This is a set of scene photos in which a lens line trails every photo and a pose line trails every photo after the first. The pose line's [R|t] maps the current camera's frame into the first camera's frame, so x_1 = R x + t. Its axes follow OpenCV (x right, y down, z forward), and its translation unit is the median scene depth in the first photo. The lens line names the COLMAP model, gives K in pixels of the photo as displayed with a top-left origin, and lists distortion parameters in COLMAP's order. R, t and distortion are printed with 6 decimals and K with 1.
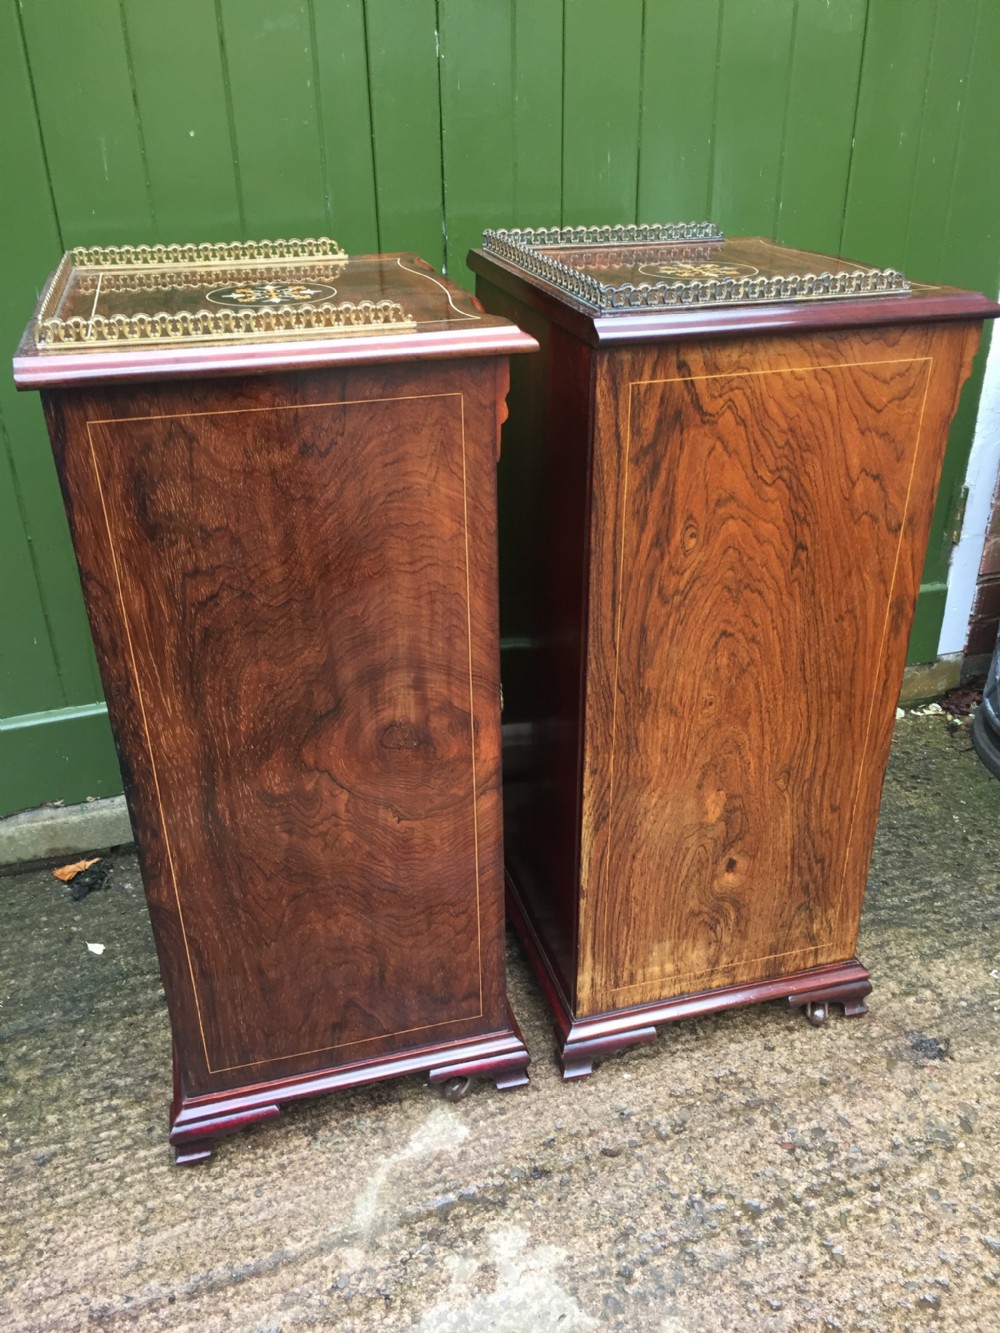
lens RADIAL K [[1161.1, 0, 508.9], [0, 1161.1, 669.0], [0, 0, 1]] dist [0.072861, -0.115534]
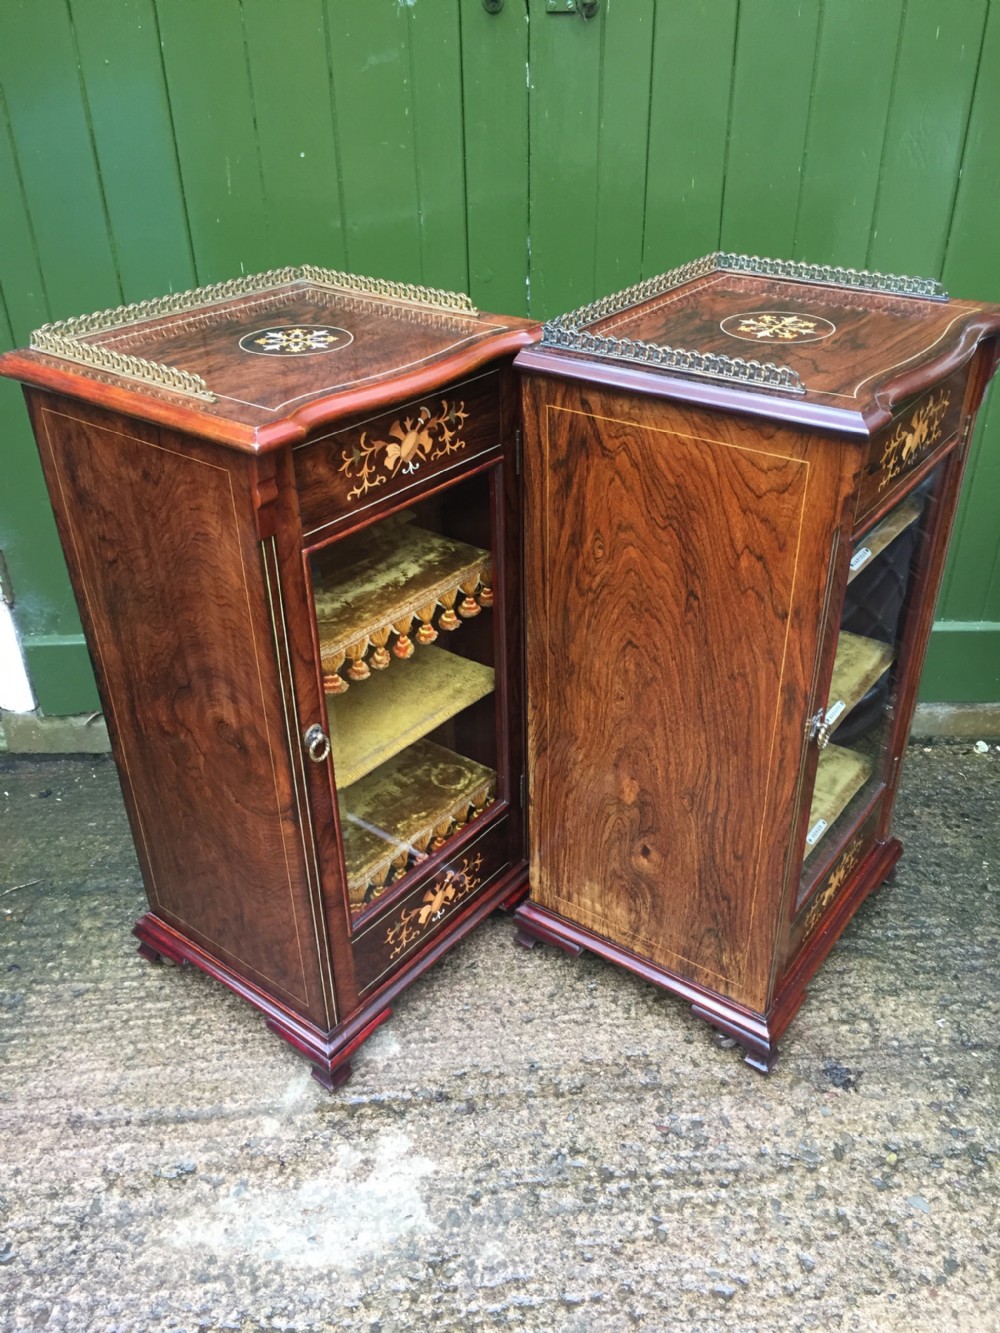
lens RADIAL K [[1161.1, 0, 503.7], [0, 1161.1, 670.3], [0, 0, 1]] dist [0.072861, -0.115534]
pose [[0.956809, 0.151749, -0.247970, 0.288610], [-0.133707, 0.987093, 0.088148, -0.092864], [0.258146, -0.051185, 0.964749, -0.077671]]
